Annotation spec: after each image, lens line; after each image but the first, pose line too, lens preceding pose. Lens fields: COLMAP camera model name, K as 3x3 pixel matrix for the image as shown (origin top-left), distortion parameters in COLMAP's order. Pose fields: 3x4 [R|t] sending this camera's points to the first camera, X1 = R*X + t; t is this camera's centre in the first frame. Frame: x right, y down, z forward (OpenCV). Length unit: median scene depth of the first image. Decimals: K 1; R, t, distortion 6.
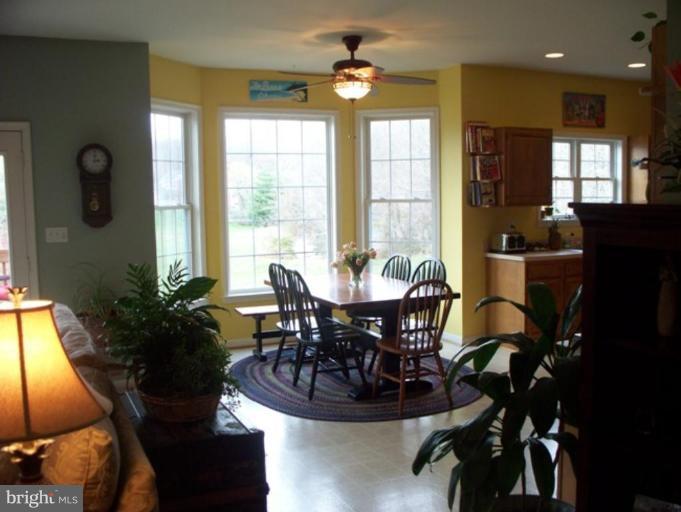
lens RADIAL K [[722.4, 0, 340.5], [0, 722.4, 256.0], [0, 0, 1]] dist [-0.207838, 0.211907]
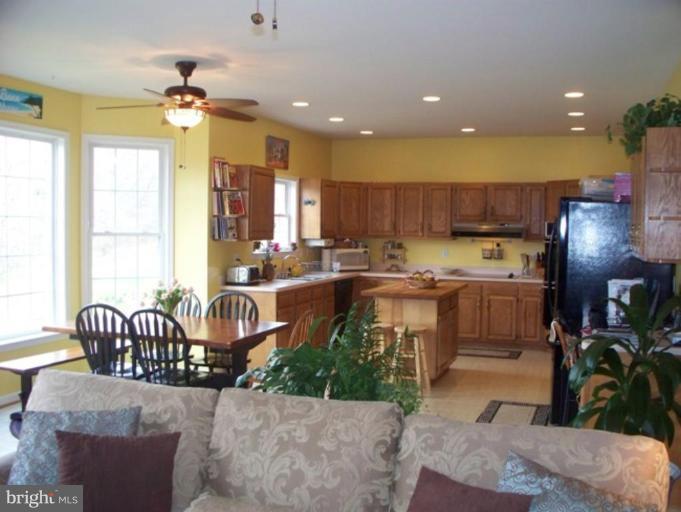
lens RADIAL K [[722.4, 0, 340.5], [0, 722.4, 256.0], [0, 0, 1]] dist [-0.207838, 0.211907]
pose [[0.681005, -0.009197, 0.732221, -0.410581], [0.040784, 0.998845, -0.025386, -0.013248], [-0.731142, 0.047151, 0.680594, 0.166134]]
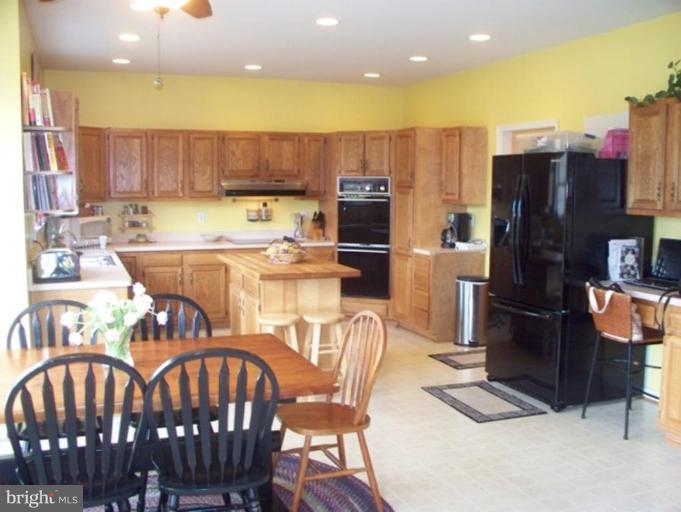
lens RADIAL K [[722.4, 0, 340.5], [0, 722.4, 256.0], [0, 0, 1]] dist [-0.207838, 0.211907]
pose [[0.044032, -0.084788, 0.995426, -0.384717], [0.082725, 0.993280, 0.080946, -0.054844], [-0.995599, 0.078782, 0.050750, 0.655360]]
